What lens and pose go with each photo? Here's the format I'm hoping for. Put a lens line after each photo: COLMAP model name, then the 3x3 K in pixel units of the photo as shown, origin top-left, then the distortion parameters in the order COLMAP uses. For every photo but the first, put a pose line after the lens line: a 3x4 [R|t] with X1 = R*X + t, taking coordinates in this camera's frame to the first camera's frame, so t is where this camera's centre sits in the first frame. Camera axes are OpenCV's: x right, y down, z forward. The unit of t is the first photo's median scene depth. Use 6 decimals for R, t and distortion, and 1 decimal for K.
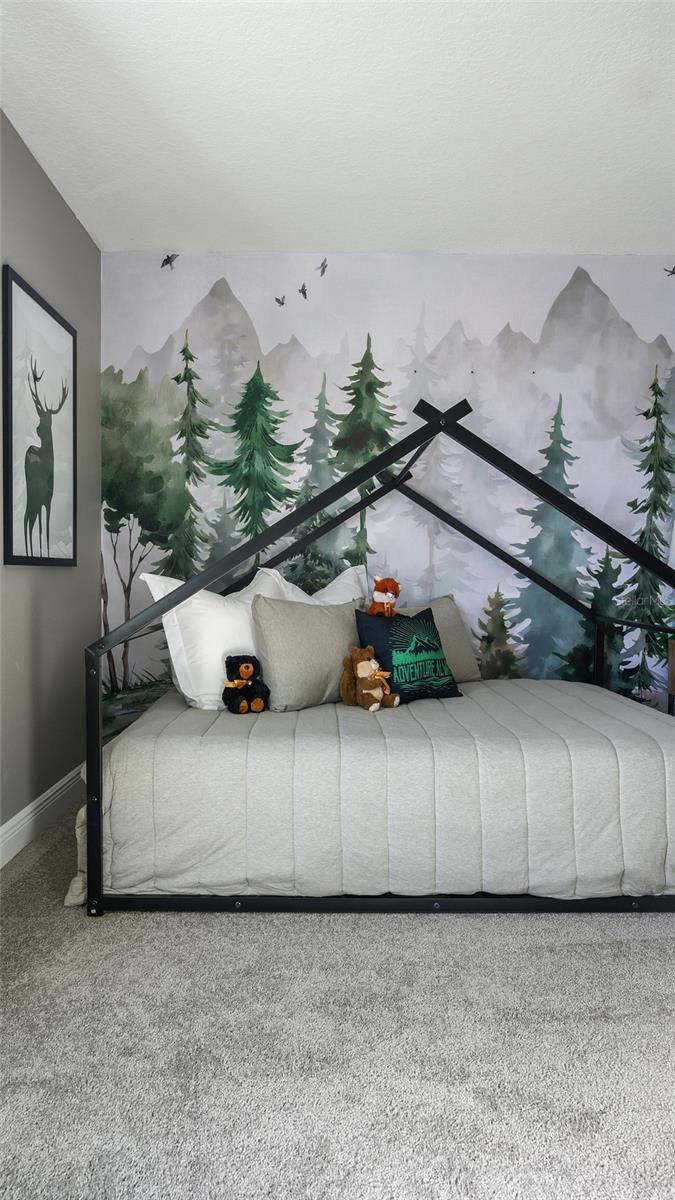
lens RADIAL K [[769.1, 0, 337.5], [0, 769.1, 600.0], [0, 0, 1]] dist [-0.000922, 0.001158]
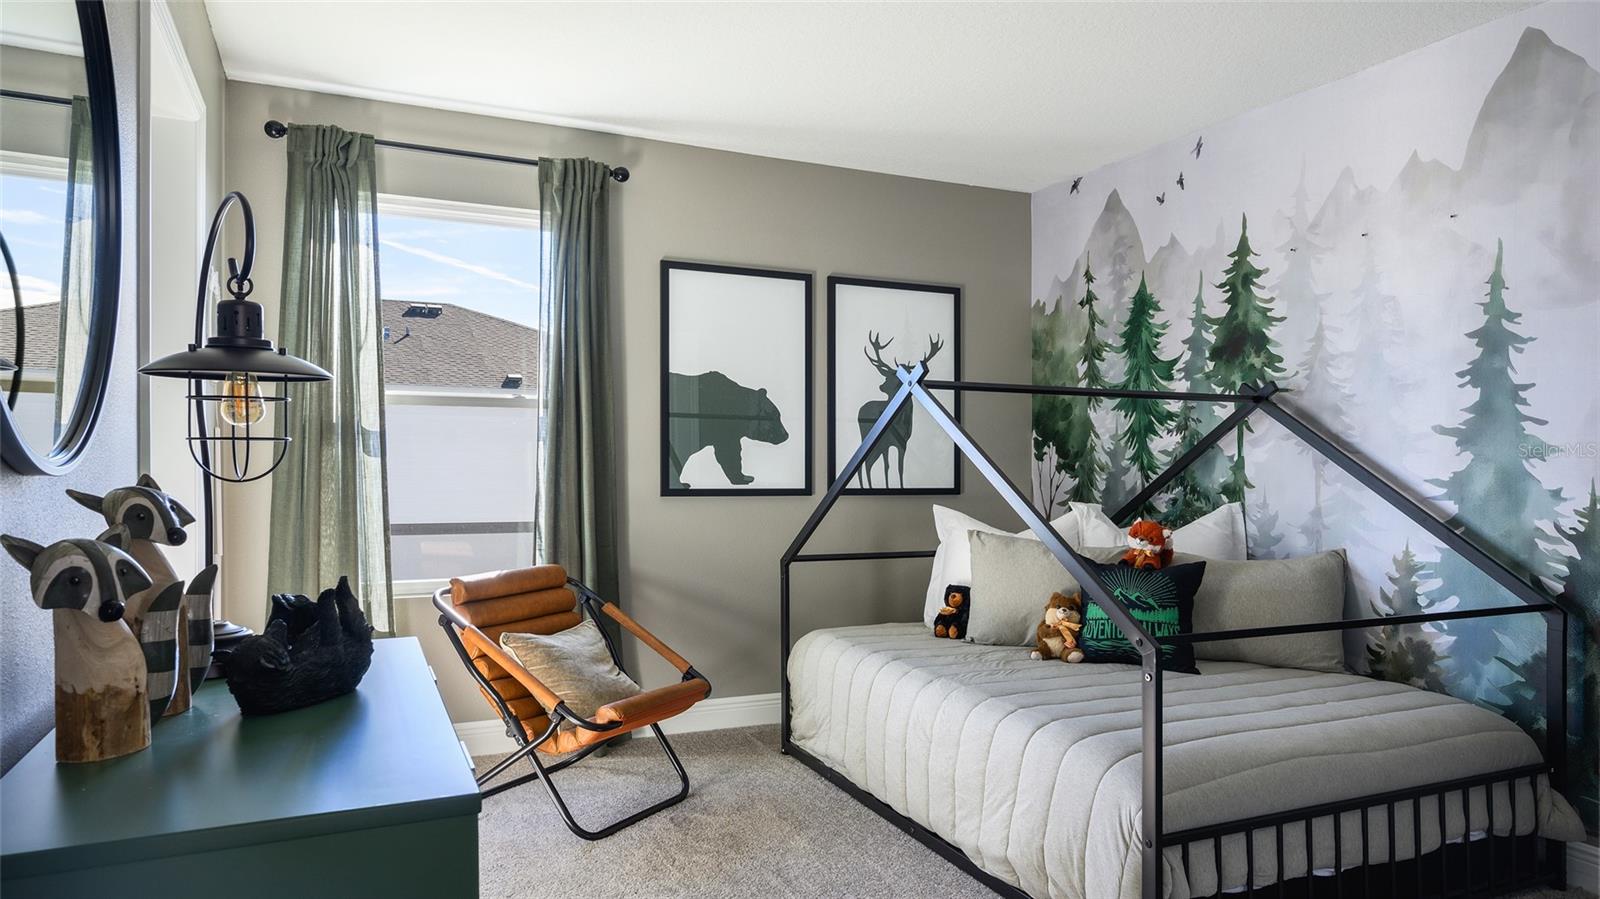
lens RADIAL K [[1025.4, 0, 799.6], [0, 1025.4, 477.3], [0, 0, 1]] dist [-0.000922, 0.001158]
pose [[0.402718, 0.019352, -0.915119, 0.827685], [-0.043208, 0.999064, 0.002112, -0.054495], [0.914304, 0.038690, 0.403178, 0.159111]]
